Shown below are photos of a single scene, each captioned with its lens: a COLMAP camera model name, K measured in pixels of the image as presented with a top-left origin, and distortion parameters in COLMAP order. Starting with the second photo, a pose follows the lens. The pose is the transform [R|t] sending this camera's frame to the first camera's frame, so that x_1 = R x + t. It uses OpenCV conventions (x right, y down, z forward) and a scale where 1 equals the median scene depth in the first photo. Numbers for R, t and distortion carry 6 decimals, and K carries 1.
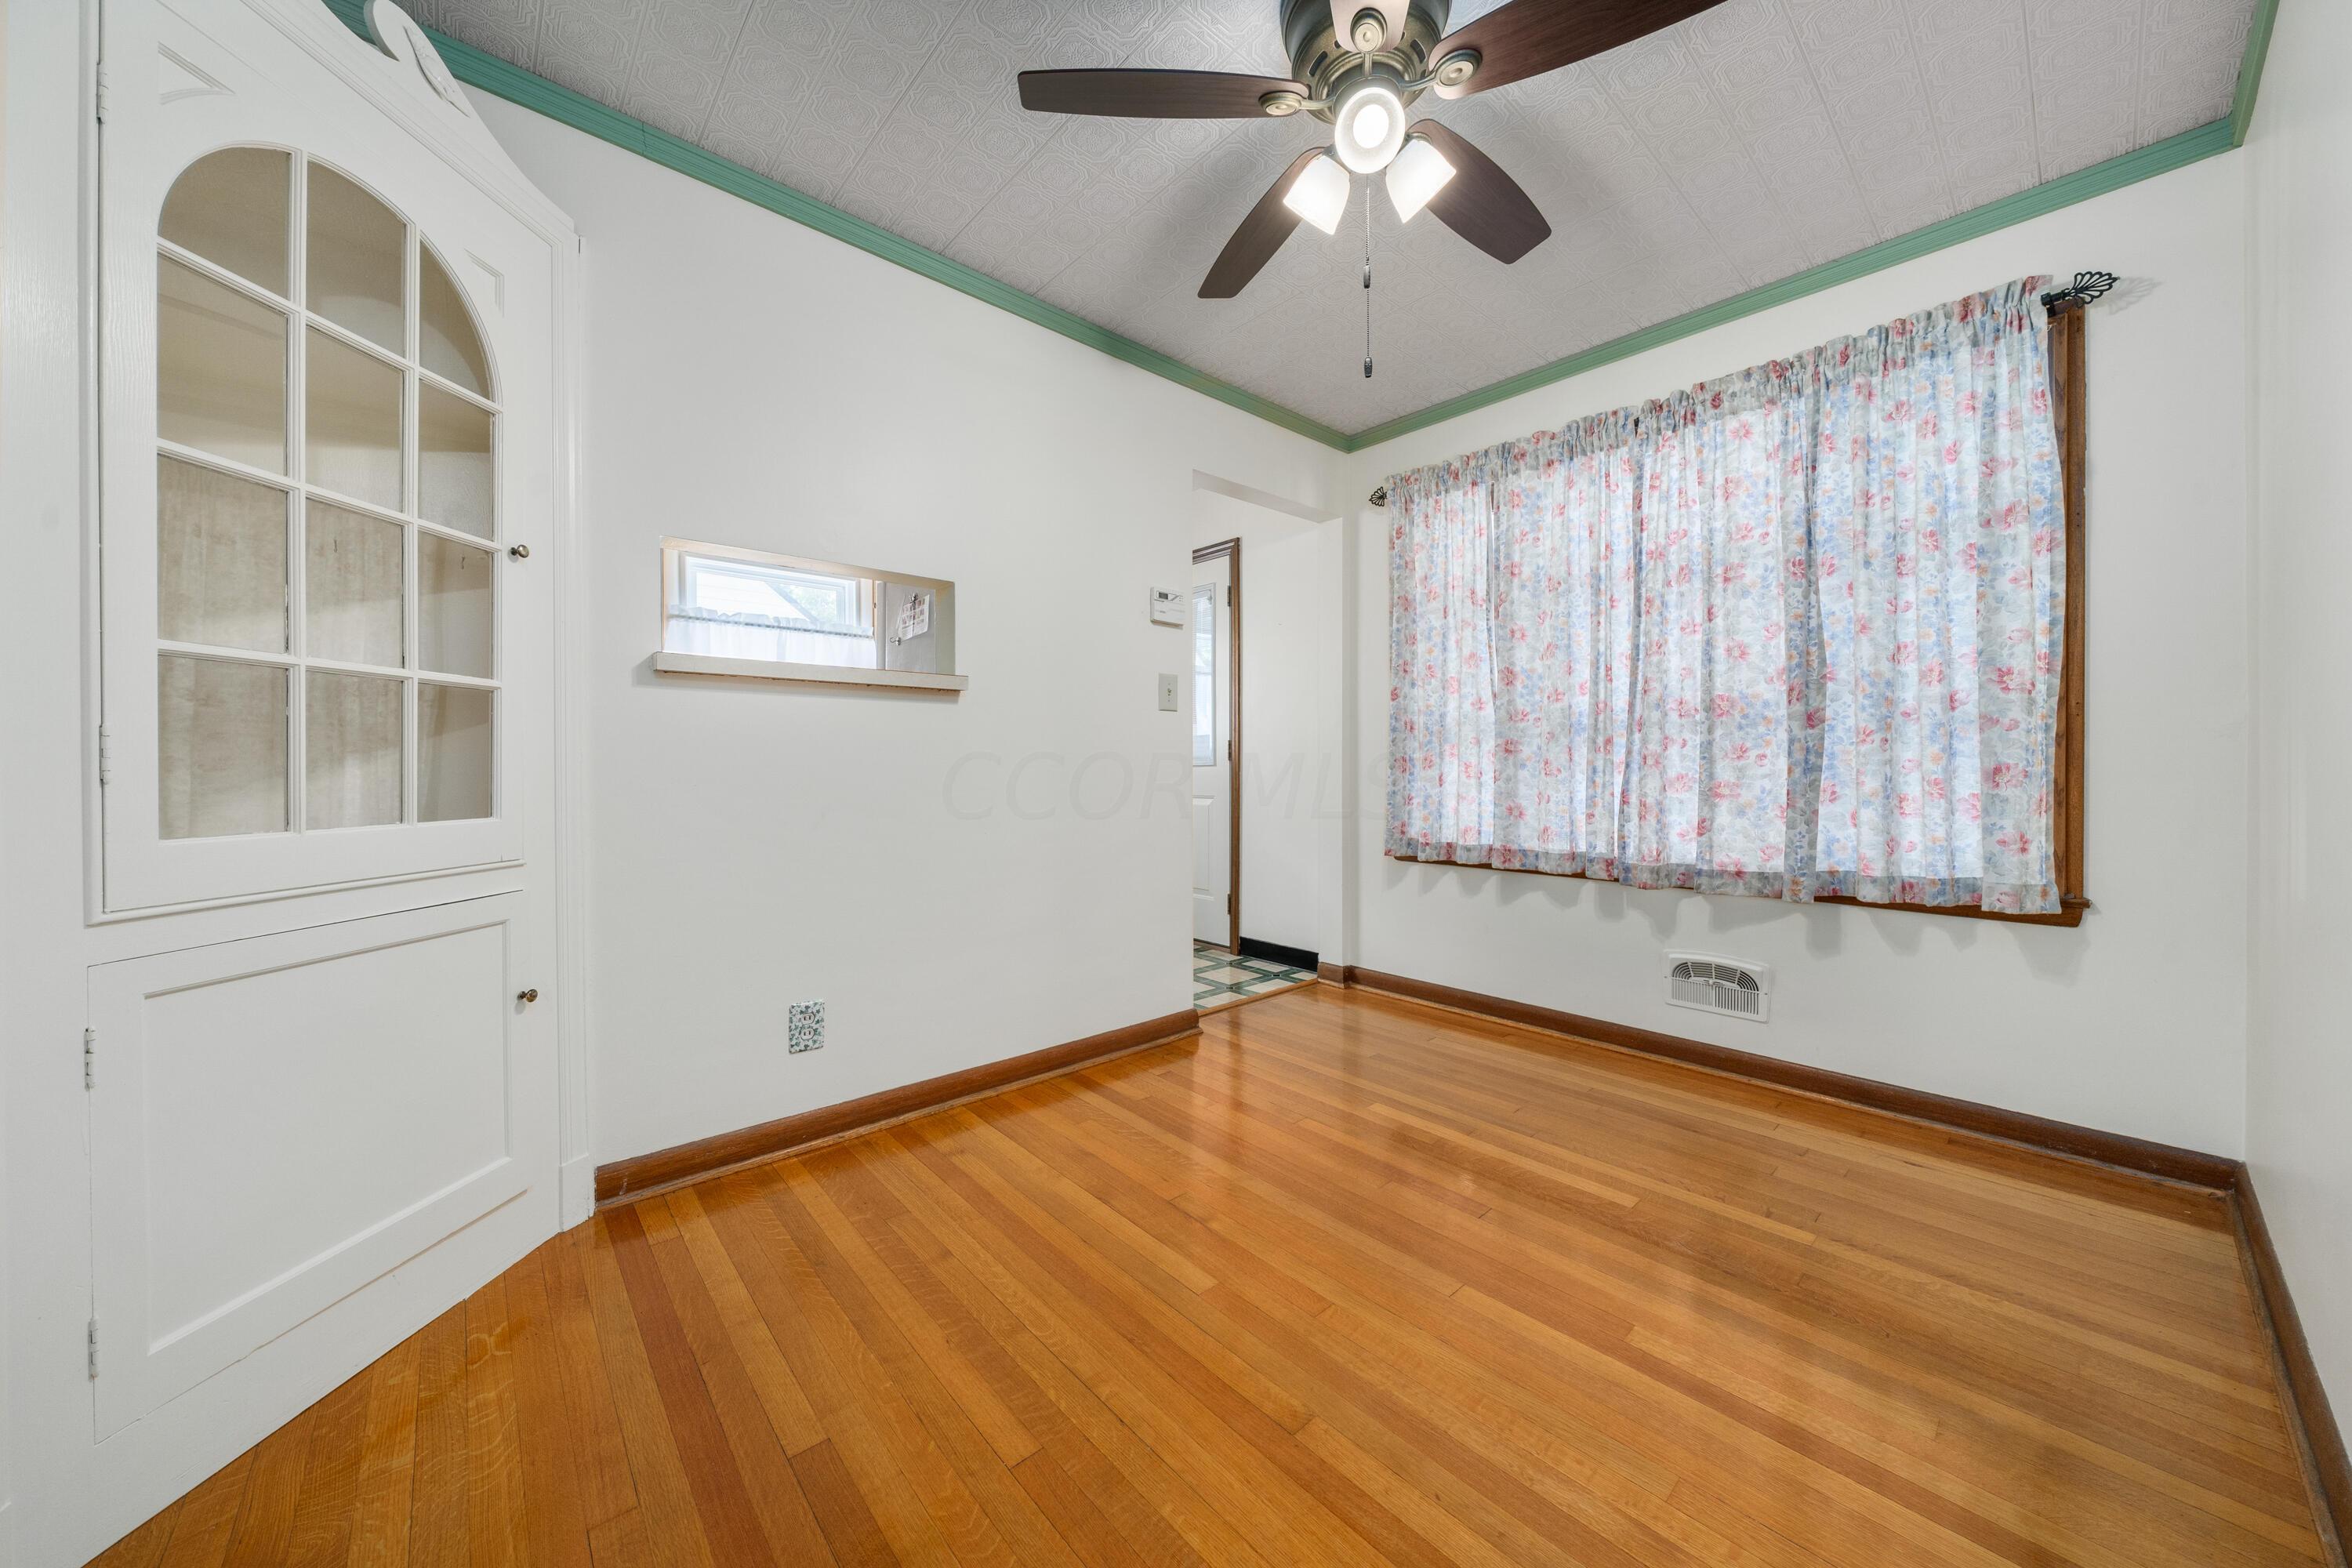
lens RADIAL K [[811.2, 0, 1170.8], [0, 811.2, 774.0], [0, 0, 1]] dist [-0.002810, -0.000278]
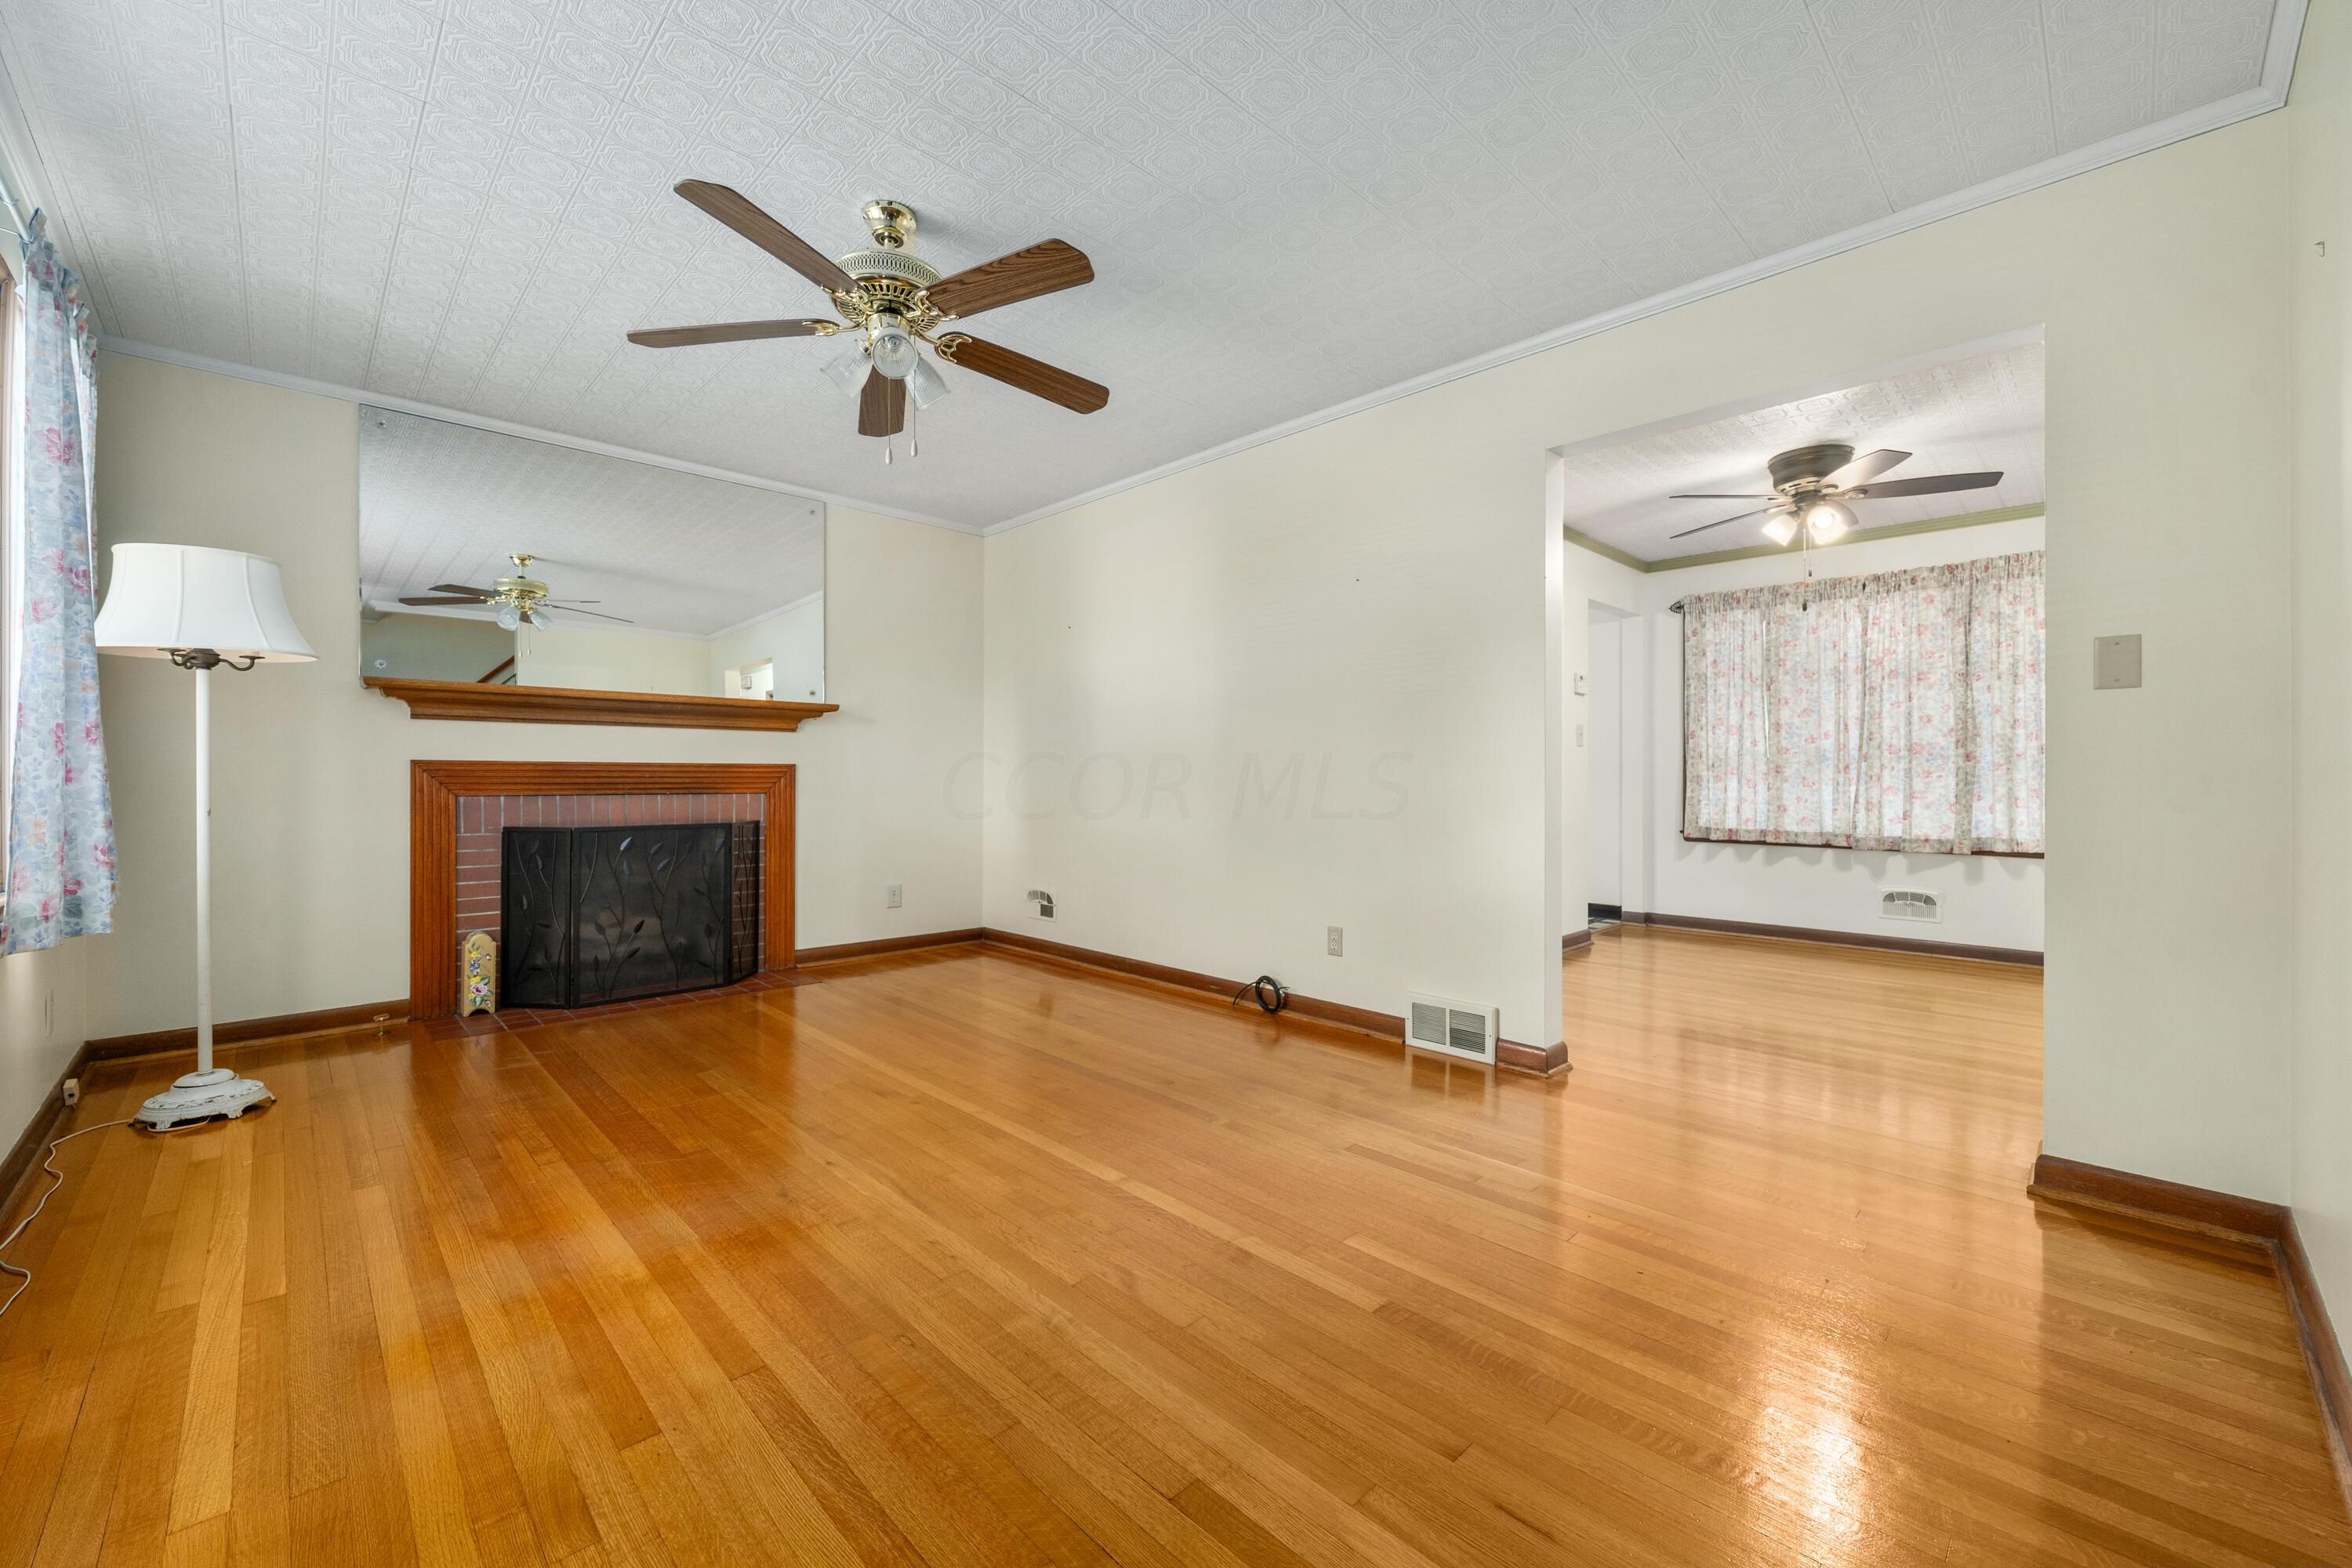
lens RADIAL K [[924.1, 0, 1179.6], [0, 924.1, 780.1], [0, 0, 1]] dist [0.000490, 0.000331]
pose [[0.997995, 0.000595, 0.063292, -1.048935], [-0.000349, 0.999992, -0.003899, -0.004329], [-0.063294, 0.003869, 0.997987, -0.918672]]
